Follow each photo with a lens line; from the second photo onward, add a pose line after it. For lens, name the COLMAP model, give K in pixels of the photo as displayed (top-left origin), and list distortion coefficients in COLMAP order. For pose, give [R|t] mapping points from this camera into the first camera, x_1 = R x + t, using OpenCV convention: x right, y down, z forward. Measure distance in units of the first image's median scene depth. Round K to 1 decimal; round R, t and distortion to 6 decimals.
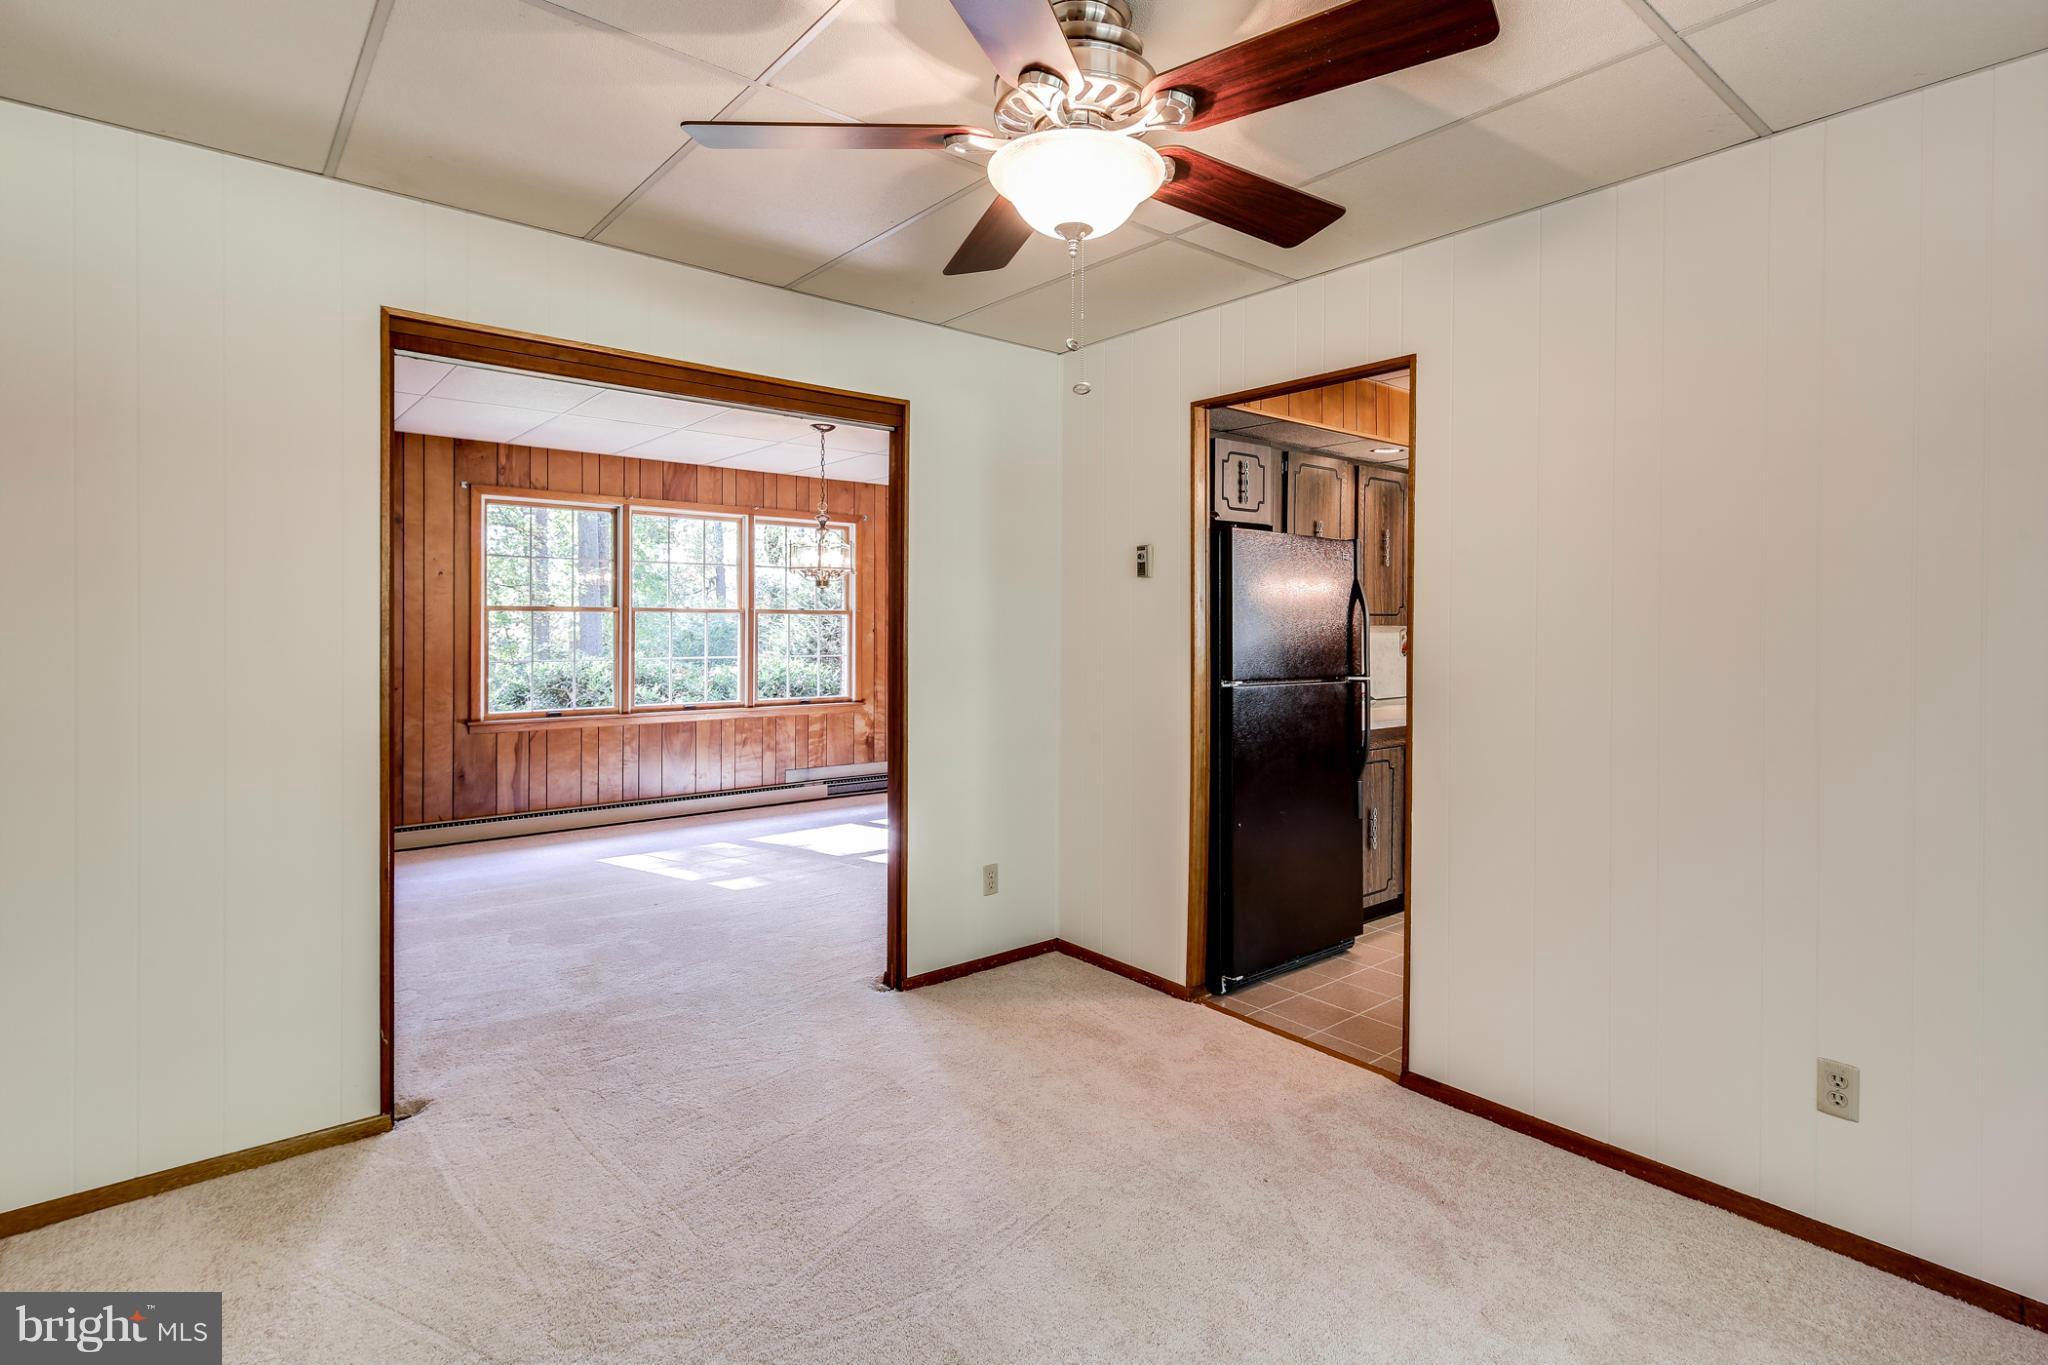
lens RADIAL K [[1005.2, 0, 1025.9], [0, 1005.2, 616.3], [0, 0, 1]] dist [0.003273, -0.005252]
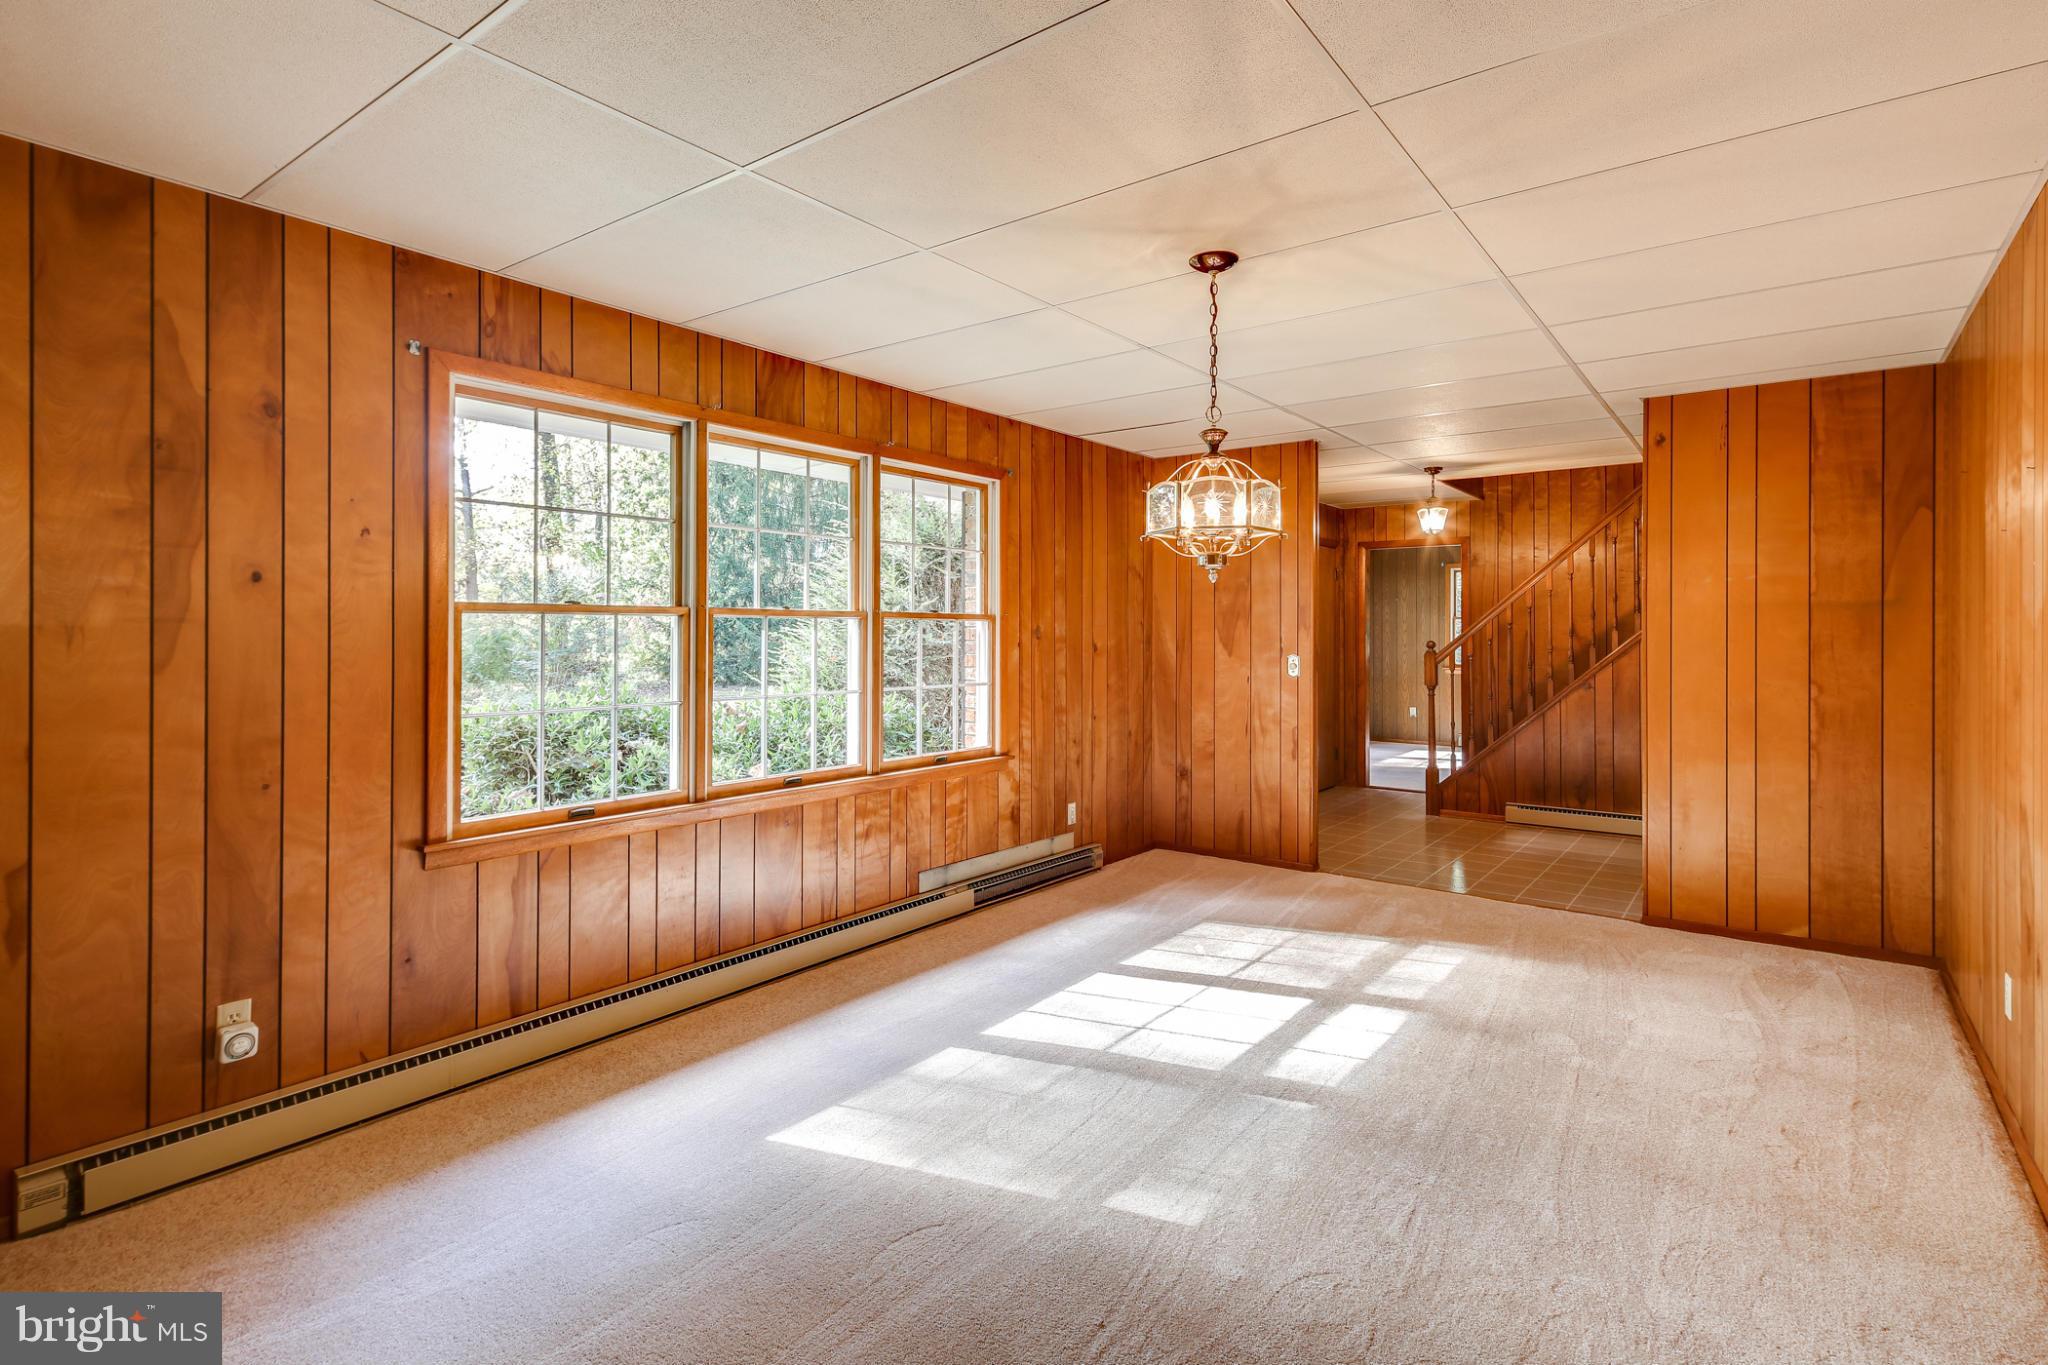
lens RADIAL K [[989.4, 0, 1018.4], [0, 989.4, 627.2], [0, 0, 1]] dist [-0.000399, -0.000371]
pose [[0.977099, 0.002057, 0.212774, -0.330425], [-0.003731, 0.999965, 0.007467, -0.002780], [-0.212751, -0.008090, 0.977073, 0.419751]]
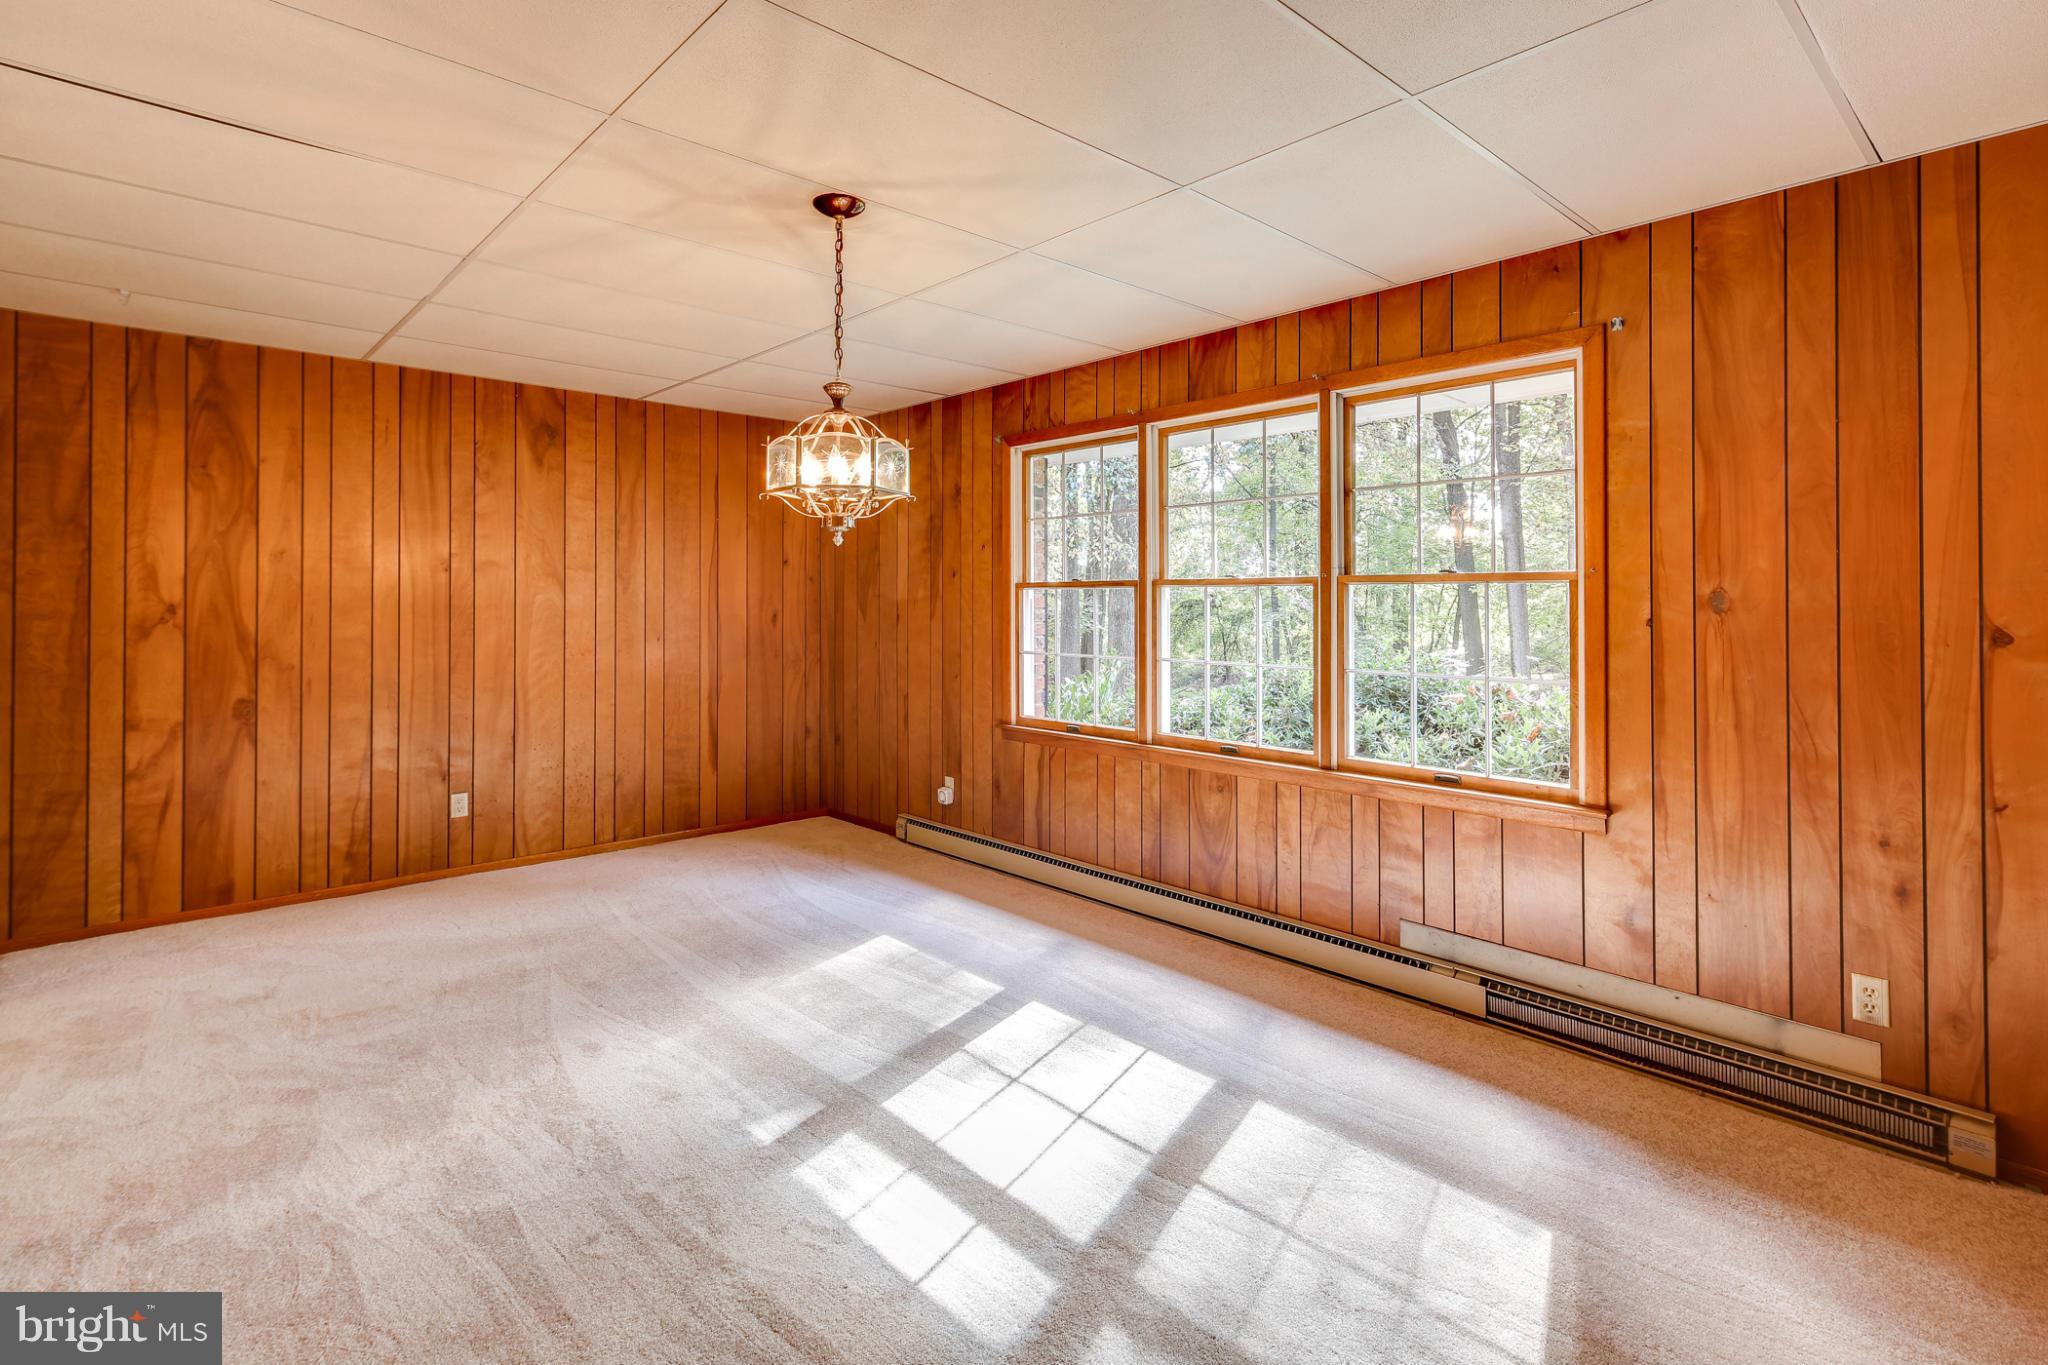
lens RADIAL K [[971.8, 0, 1026.0], [0, 971.8, 582.8], [0, 0, 1]] dist [-0.000318, -0.000495]
pose [[0.044738, -0.019875, -0.998801, 0.220788], [0.011461, 0.999746, -0.019381, 0.004285], [0.998933, -0.010581, 0.044955, 0.862480]]
